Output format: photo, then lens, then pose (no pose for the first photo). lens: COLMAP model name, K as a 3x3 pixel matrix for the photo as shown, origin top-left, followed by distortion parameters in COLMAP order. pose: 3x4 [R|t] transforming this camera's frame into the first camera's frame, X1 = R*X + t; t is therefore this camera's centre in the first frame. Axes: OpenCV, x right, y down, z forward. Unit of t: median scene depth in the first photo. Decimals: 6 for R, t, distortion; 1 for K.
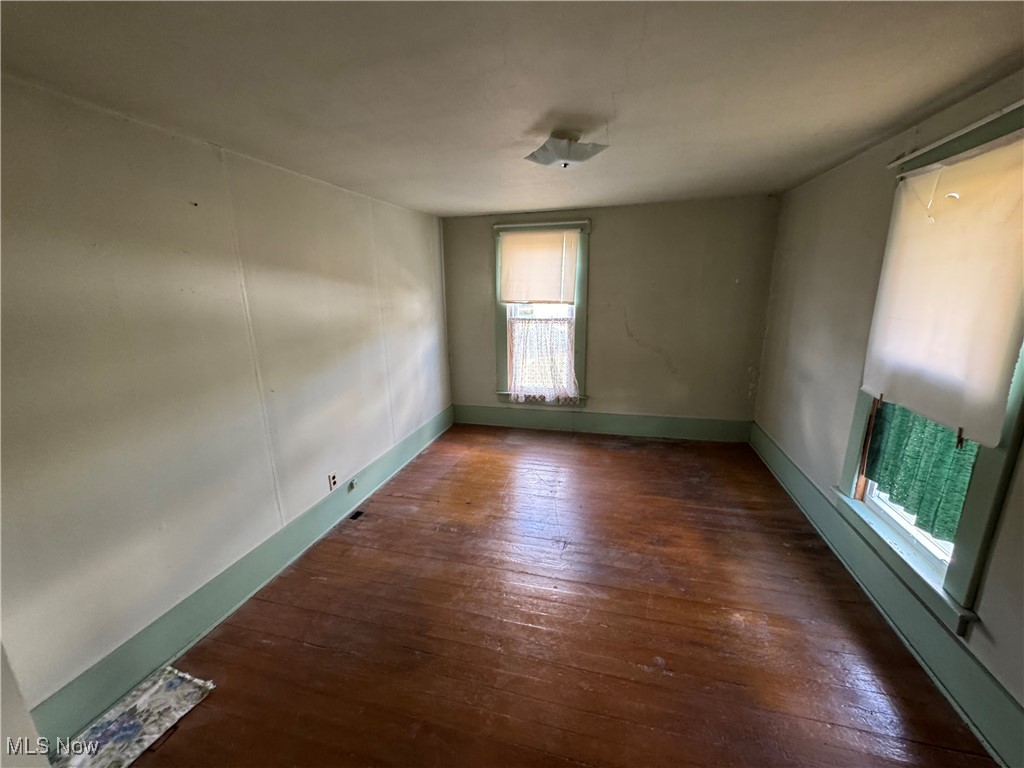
lens RADIAL K [[414.1, 0, 510.9], [0, 414.1, 384.5], [0, 0, 1]] dist [-0.002425, -0.000144]
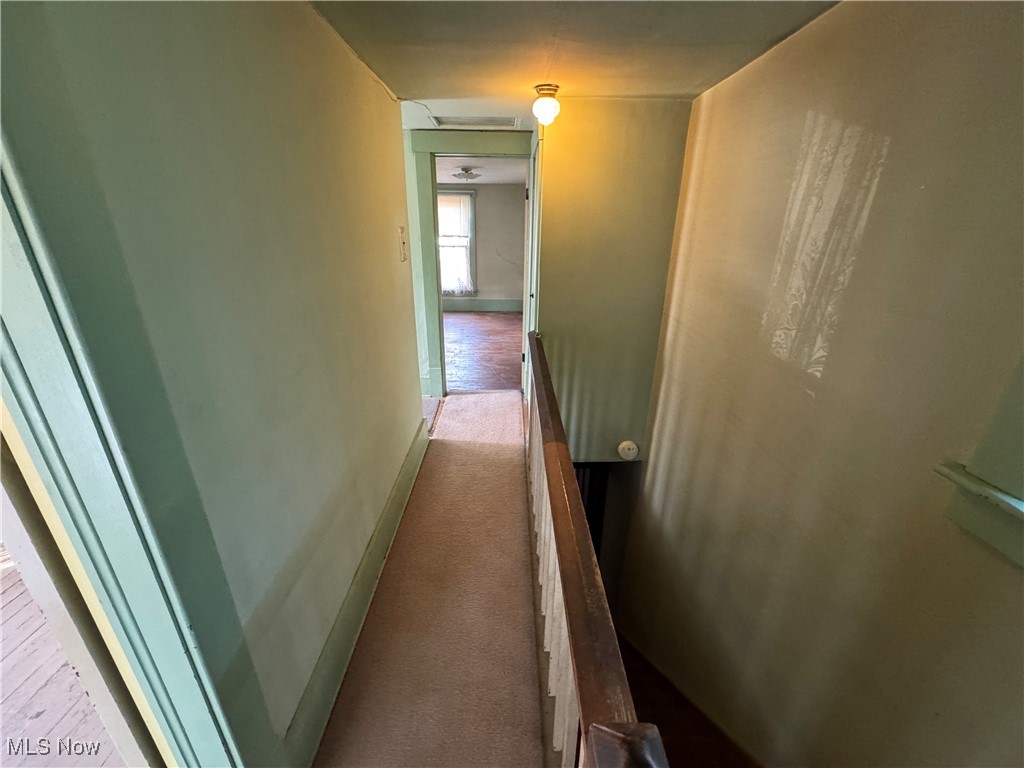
lens RADIAL K [[414.1, 0, 512.3], [0, 414.1, 385.0], [0, 0, 1]] dist [-0.002425, -0.000144]
pose [[0.963721, -0.069301, 0.257759, -0.317714], [0.035226, 0.990282, 0.134540, 0.382179], [-0.264577, -0.120579, 0.956796, -1.572958]]
